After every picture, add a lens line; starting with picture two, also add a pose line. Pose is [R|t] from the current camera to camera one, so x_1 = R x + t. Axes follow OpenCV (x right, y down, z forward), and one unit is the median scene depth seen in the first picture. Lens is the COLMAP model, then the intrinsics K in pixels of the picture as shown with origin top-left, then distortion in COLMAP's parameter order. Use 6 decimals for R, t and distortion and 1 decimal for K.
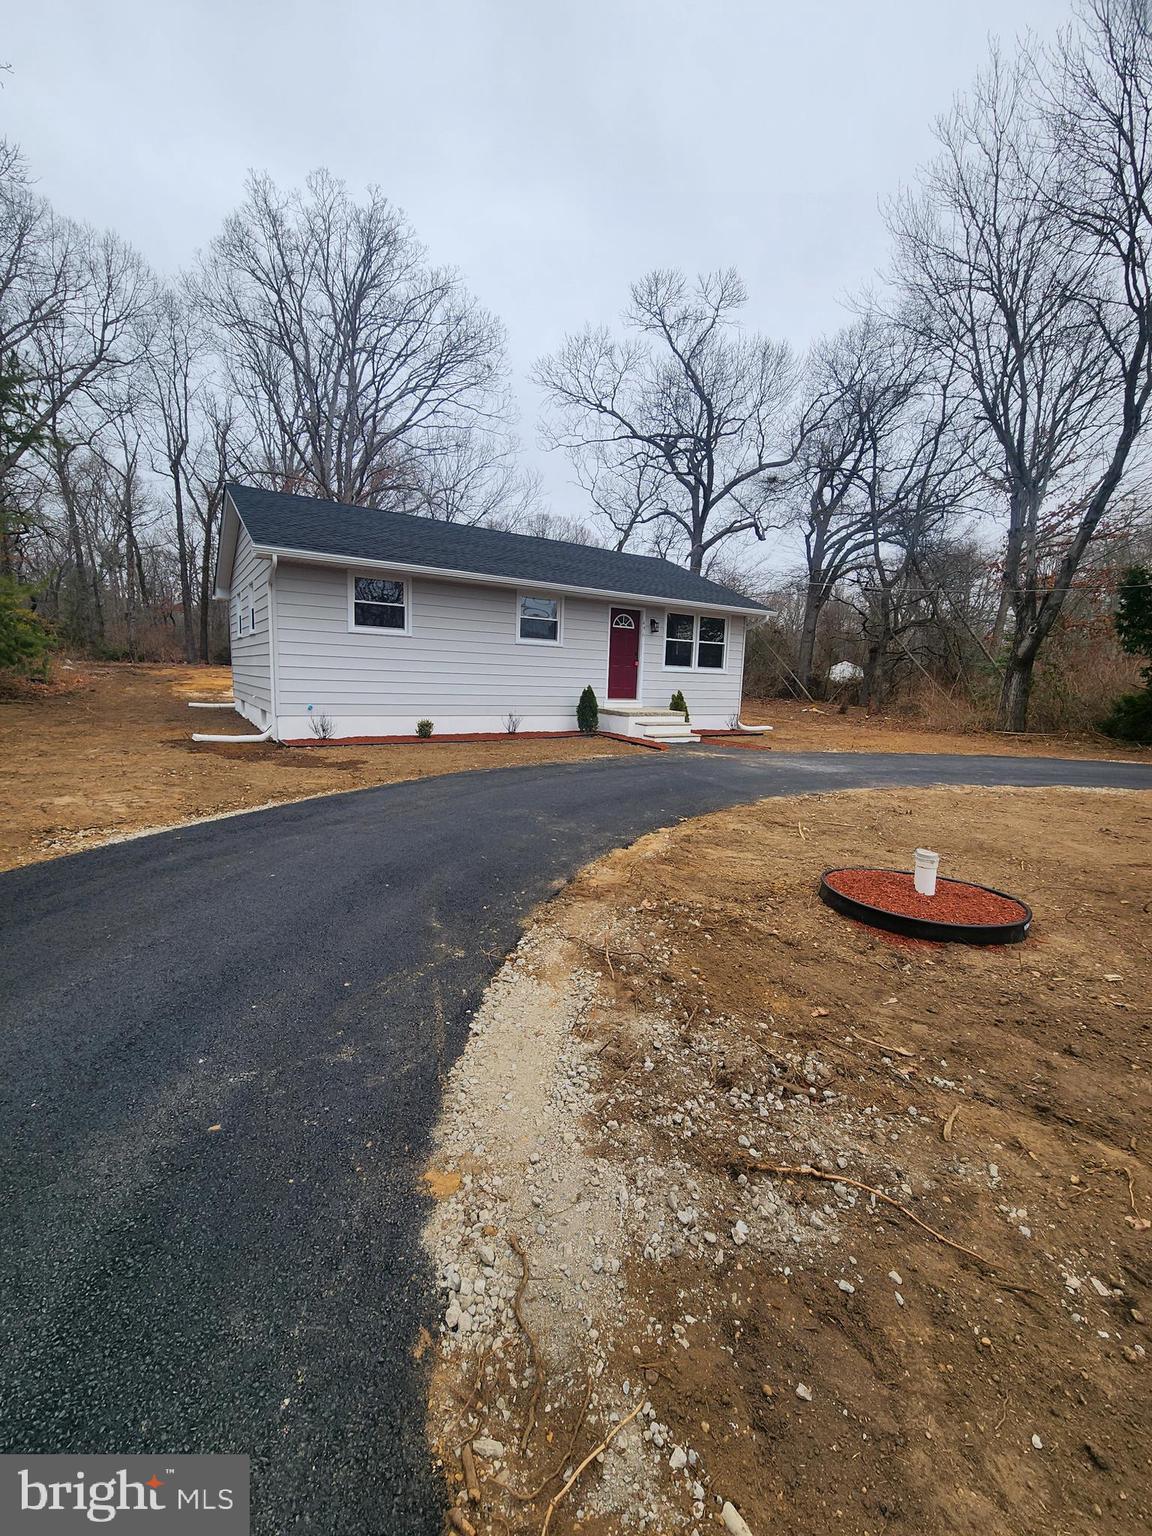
lens RADIAL K [[625.3, 0, 573.0], [0, 625.3, 777.3], [0, 0, 1]] dist [-0.000991, -0.002591]
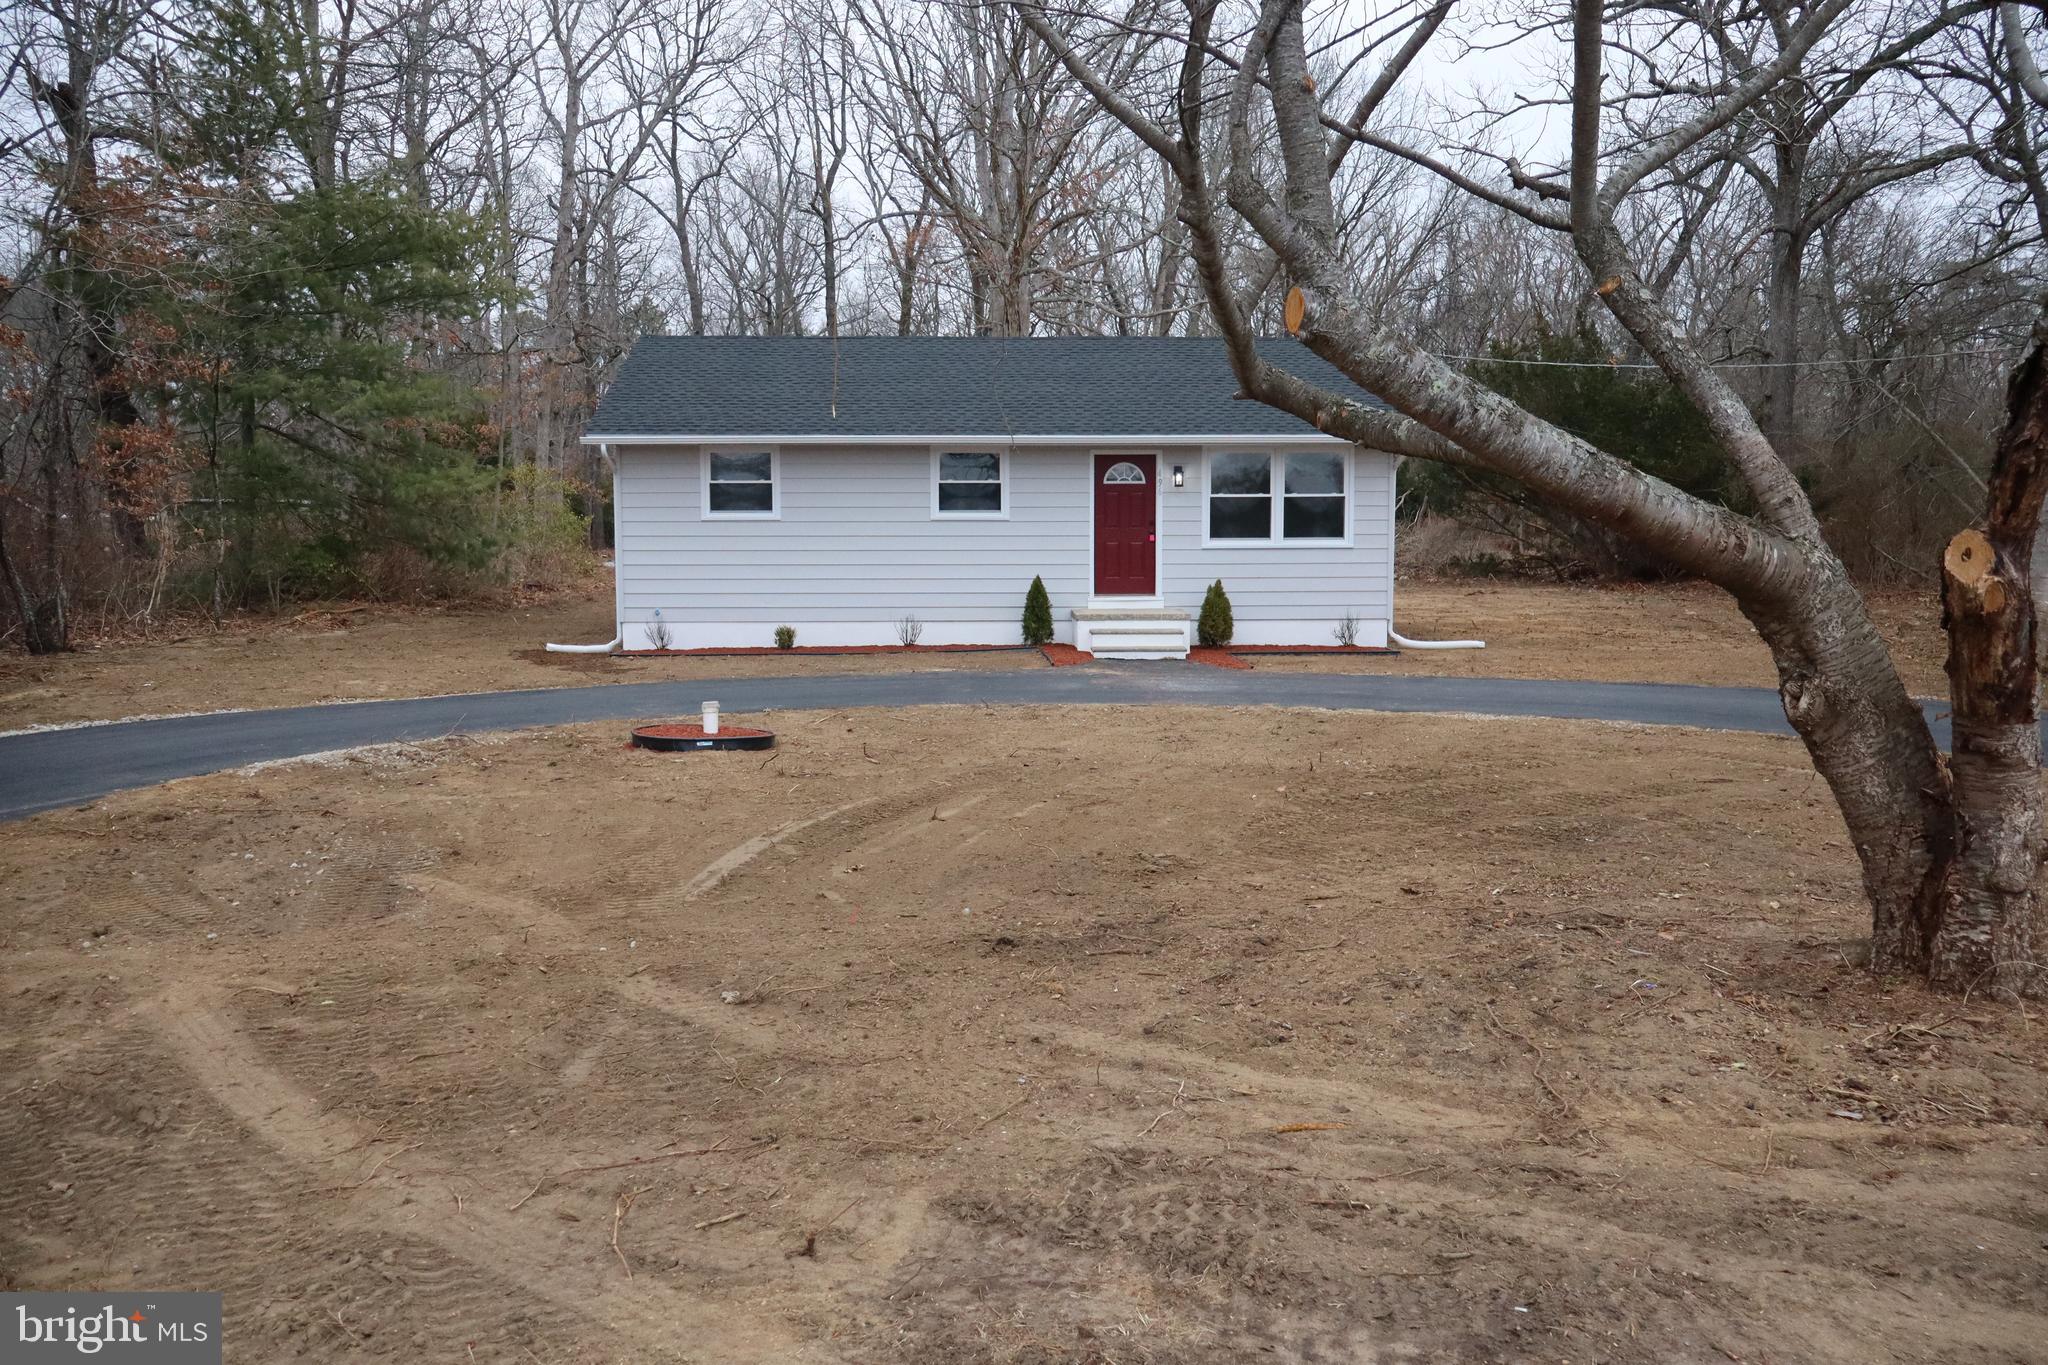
lens RADIAL K [[1752.2, 0, 1025.8], [0, 1752.2, 677.8], [0, 0, 1]] dist [0.028868, 0.001240]
pose [[0.844256, 0.010890, -0.535829, 1.010472], [-0.051400, 0.996830, -0.060726, 0.074801], [0.533469, 0.078810, 0.842140, -0.567249]]
